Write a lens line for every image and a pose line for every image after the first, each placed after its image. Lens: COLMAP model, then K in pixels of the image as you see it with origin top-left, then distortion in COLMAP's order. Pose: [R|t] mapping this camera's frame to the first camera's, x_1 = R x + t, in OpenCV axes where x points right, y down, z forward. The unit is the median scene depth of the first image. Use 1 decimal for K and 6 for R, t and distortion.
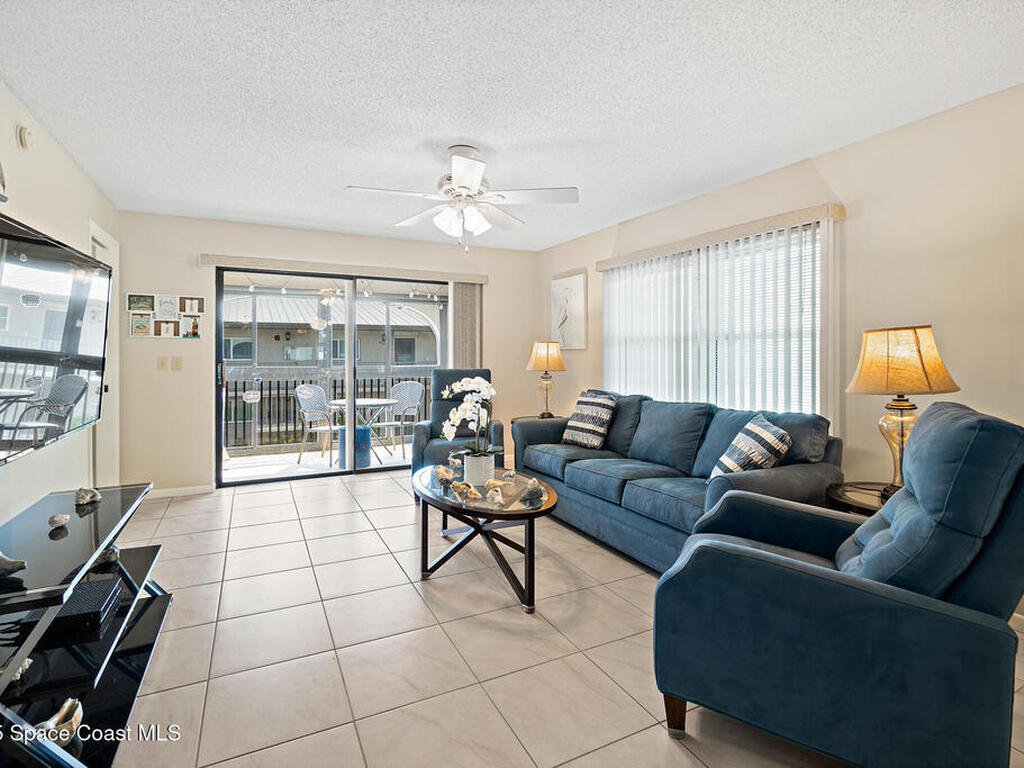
lens RADIAL K [[498.5, 0, 500.6], [0, 498.5, 373.7], [0, 0, 1]] dist [-0.010660, 0.001400]
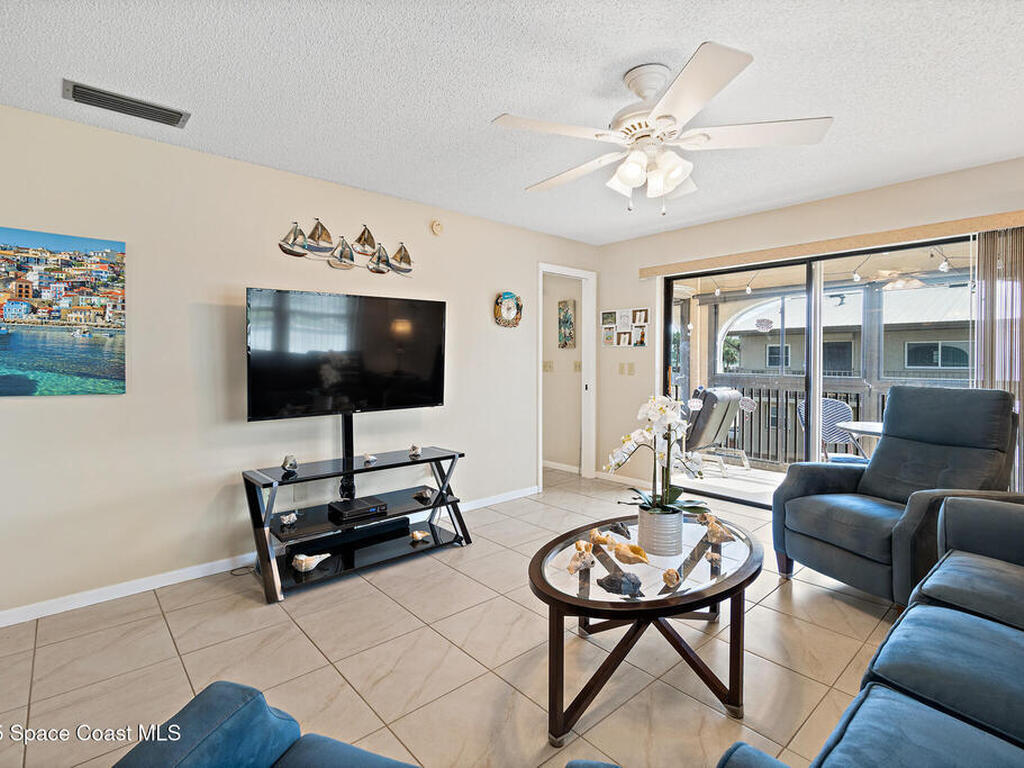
lens RADIAL K [[498.5, 0, 500.6], [0, 498.5, 373.7], [0, 0, 1]] dist [-0.010660, 0.001400]
pose [[0.267797, 0.023091, -0.963199, 0.371714], [-0.042402, 0.999027, 0.012161, -0.010902], [0.962542, 0.037585, 0.268515, 0.408556]]
